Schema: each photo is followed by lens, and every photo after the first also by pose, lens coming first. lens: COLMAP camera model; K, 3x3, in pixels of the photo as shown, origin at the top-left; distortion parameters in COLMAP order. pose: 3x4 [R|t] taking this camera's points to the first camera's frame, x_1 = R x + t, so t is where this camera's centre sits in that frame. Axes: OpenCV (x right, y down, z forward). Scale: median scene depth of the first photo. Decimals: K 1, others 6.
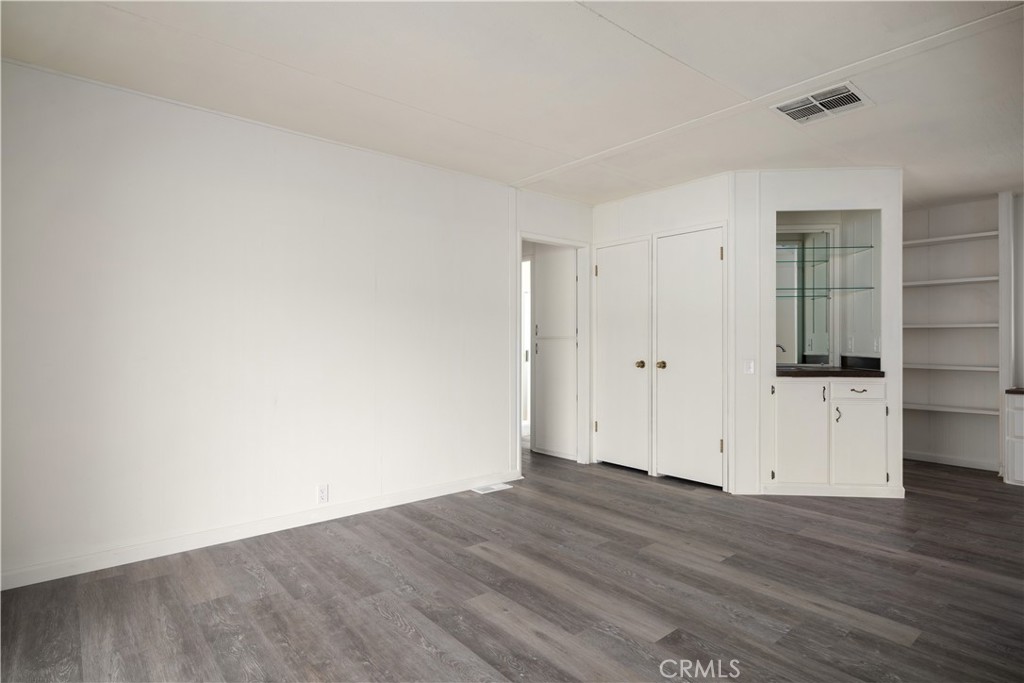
lens RADIAL K [[537.6, 0, 512.0], [0, 537.6, 341.5], [0, 0, 1]] dist [0.001142, -0.000357]
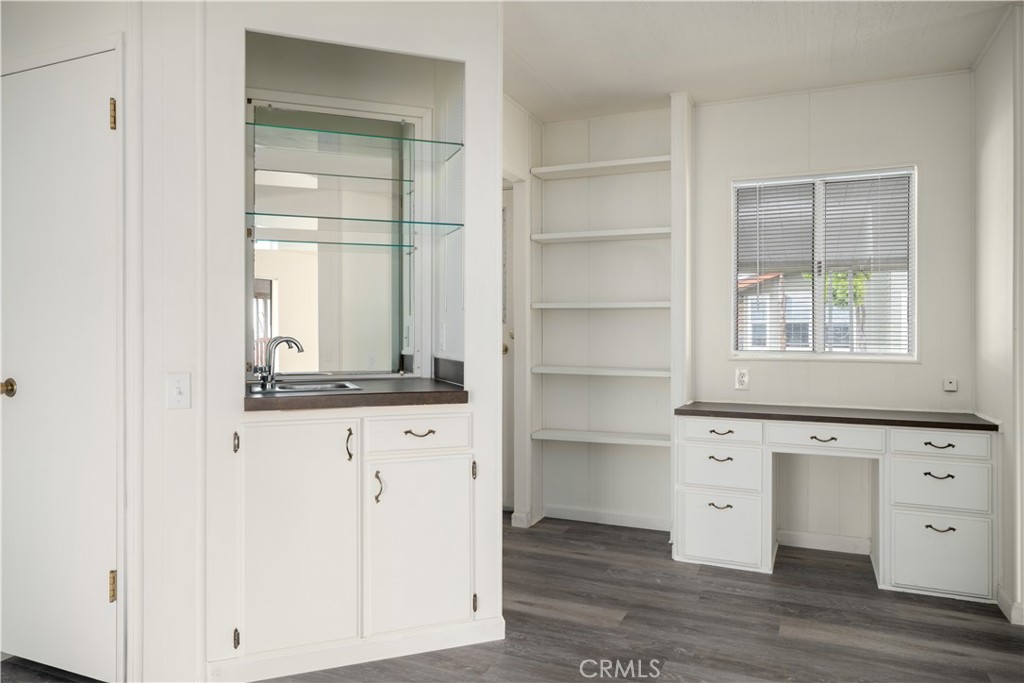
lens RADIAL K [[705.6, 0, 512.0], [0, 705.6, 341.5], [0, 0, 1]] dist [-0.026853, -0.000610]
pose [[0.897879, -0.008103, 0.440168, 0.401600], [0.002435, 0.999907, 0.013441, 0.001846], [-0.440236, -0.010997, 0.897815, 0.364495]]
